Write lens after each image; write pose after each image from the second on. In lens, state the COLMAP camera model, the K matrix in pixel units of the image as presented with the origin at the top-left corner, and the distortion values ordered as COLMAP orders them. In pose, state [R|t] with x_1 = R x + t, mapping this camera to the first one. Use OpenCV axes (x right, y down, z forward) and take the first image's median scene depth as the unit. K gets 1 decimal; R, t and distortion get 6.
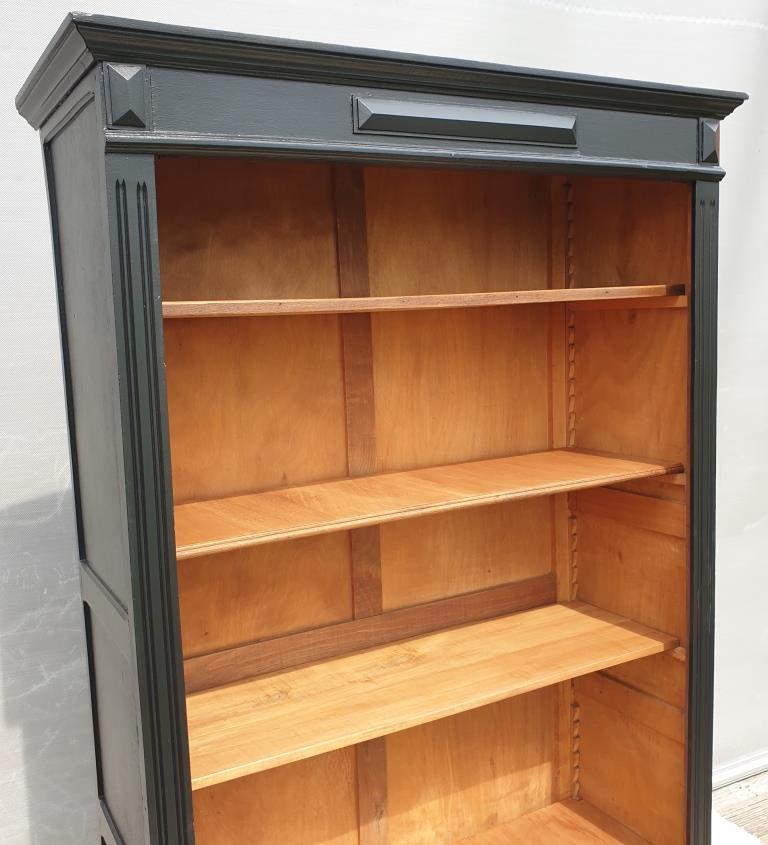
lens RADIAL K [[872.2, 0, 367.6], [0, 872.2, 423.4], [0, 0, 1]] dist [0.177700, -0.486525]
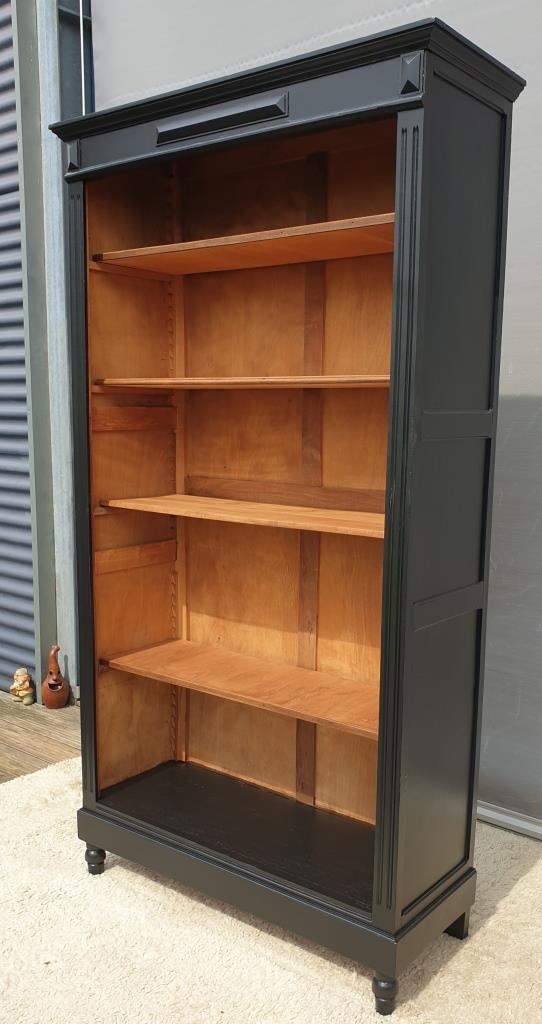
lens RADIAL K [[911.8, 0, 268.3], [0, 911.8, 546.4], [0, 0, 1]] dist [0.125509, -0.276868]
pose [[0.384773, 0.183453, -0.904597, 1.294879], [-0.143442, 0.980027, 0.137737, 0.120459], [0.911797, 0.076759, 0.403403, 0.344324]]
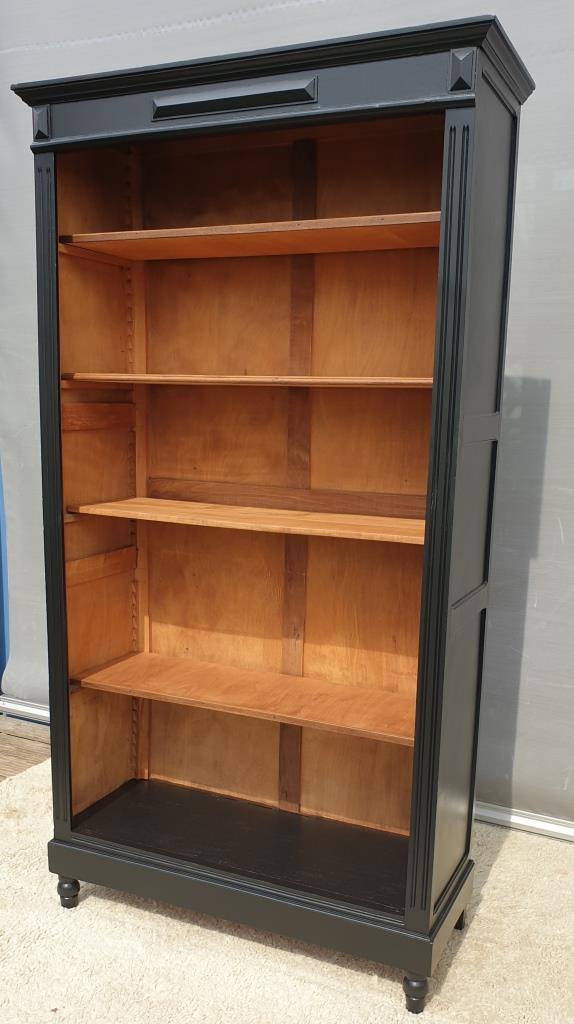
lens RADIAL K [[934.5, 0, 288.3], [0, 934.5, 571.3], [0, 0, 1]] dist [0.104846, -0.208327]
pose [[0.588879, 0.200949, -0.782842, 1.136450], [-0.146548, 0.979091, 0.141087, 0.140582], [0.794824, 0.031641, 0.606014, 0.105972]]
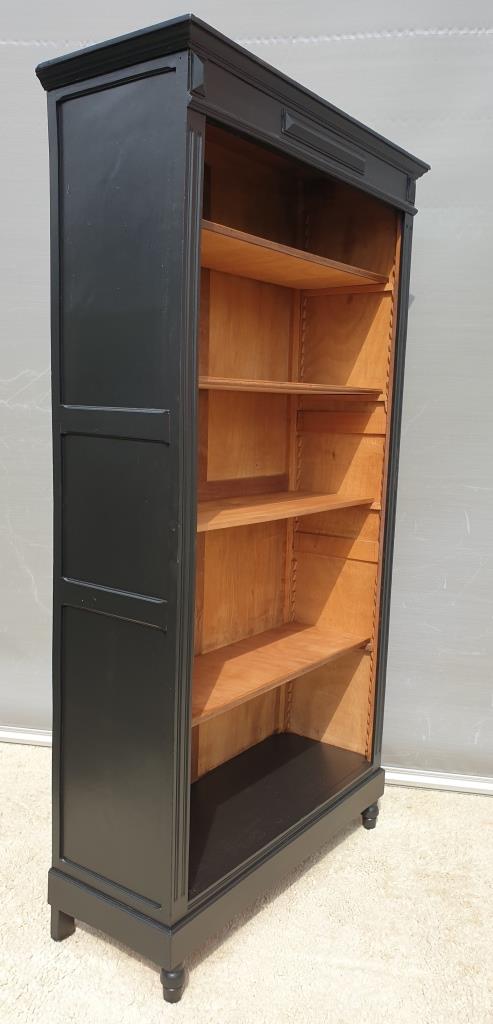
lens RADIAL K [[808.1, 0, 246.7], [0, 808.1, 535.5], [0, 0, 1]] dist [0.167176, -0.394658]
pose [[0.902576, -0.005801, 0.430491, -0.508614], [-0.005747, 0.999658, 0.025521, 0.269245], [-0.430491, -0.025508, 0.902234, -0.272276]]
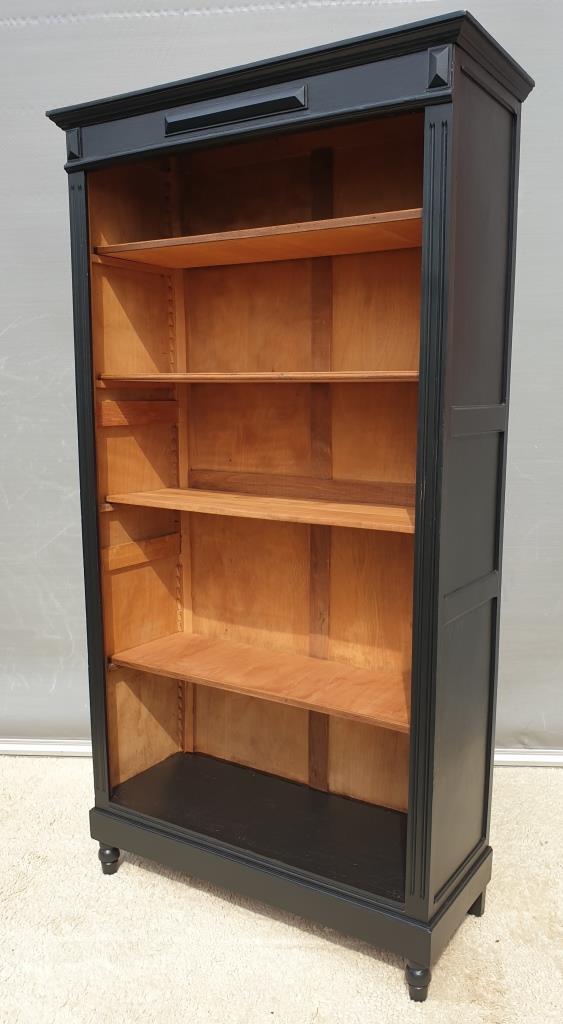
lens RADIAL K [[836.7, 0, 318.1], [0, 836.7, 526.6], [0, 0, 1]] dist [0.091909, -0.167230]
pose [[0.493325, 0.178577, -0.851317, 1.151167], [-0.134548, 0.982586, 0.128145, 0.119894], [0.859376, 0.051326, 0.508762, 0.298936]]
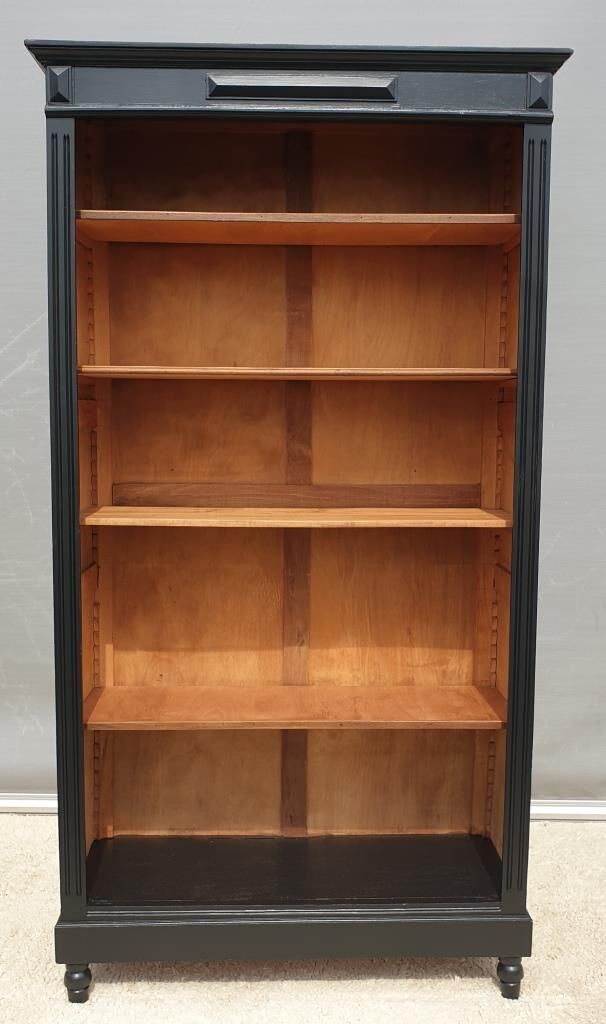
lens RADIAL K [[1040.5, 0, 318.6], [0, 1040.5, 513.9], [0, 0, 1]] dist [0.171630, -0.532420]
pose [[0.888639, 0.091153, -0.449457, 0.711294], [-0.099490, 0.995026, 0.005092, 0.247216], [0.447685, 0.040192, 0.893288, -0.360060]]
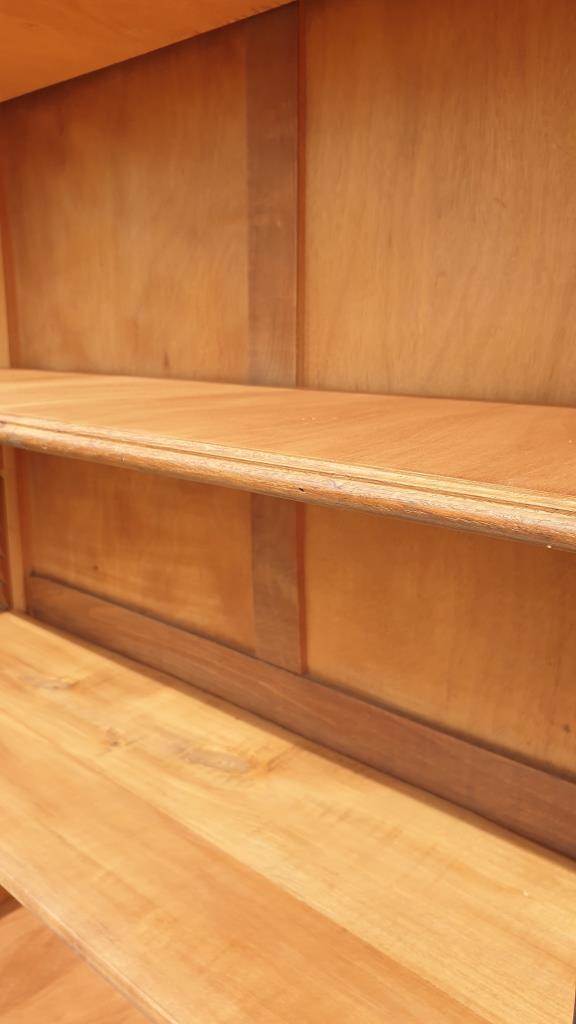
lens RADIAL K [[821.6, 0, 288.2], [0, 821.6, 492.6], [0, 0, 1]] dist [0.005999, 0.001143]
pose [[0.315024, 0.234267, -0.919717, 0.413684], [-0.132292, 0.970436, 0.201873, 0.022770], [0.939819, 0.058076, 0.336702, 0.820788]]
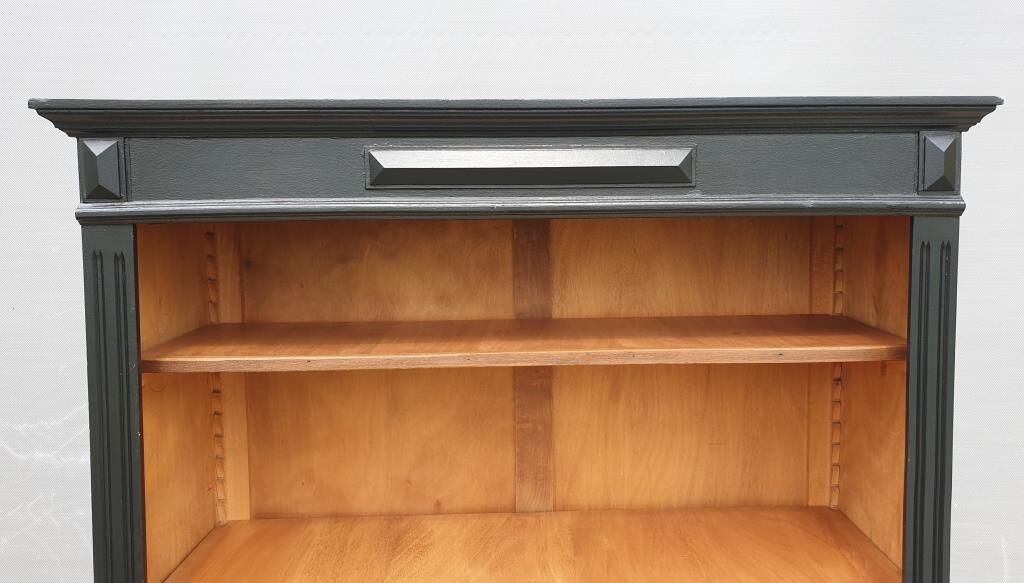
lens RADIAL K [[843.0, 0, 565.9], [0, 843.0, 237.1], [0, 0, 1]] dist [0.075370, -0.160544]
pose [[0.896143, 0.061716, -0.439454, 0.364394], [-0.085996, 0.995661, -0.035536, -0.179618], [0.435354, 0.069637, 0.897562, 0.220176]]
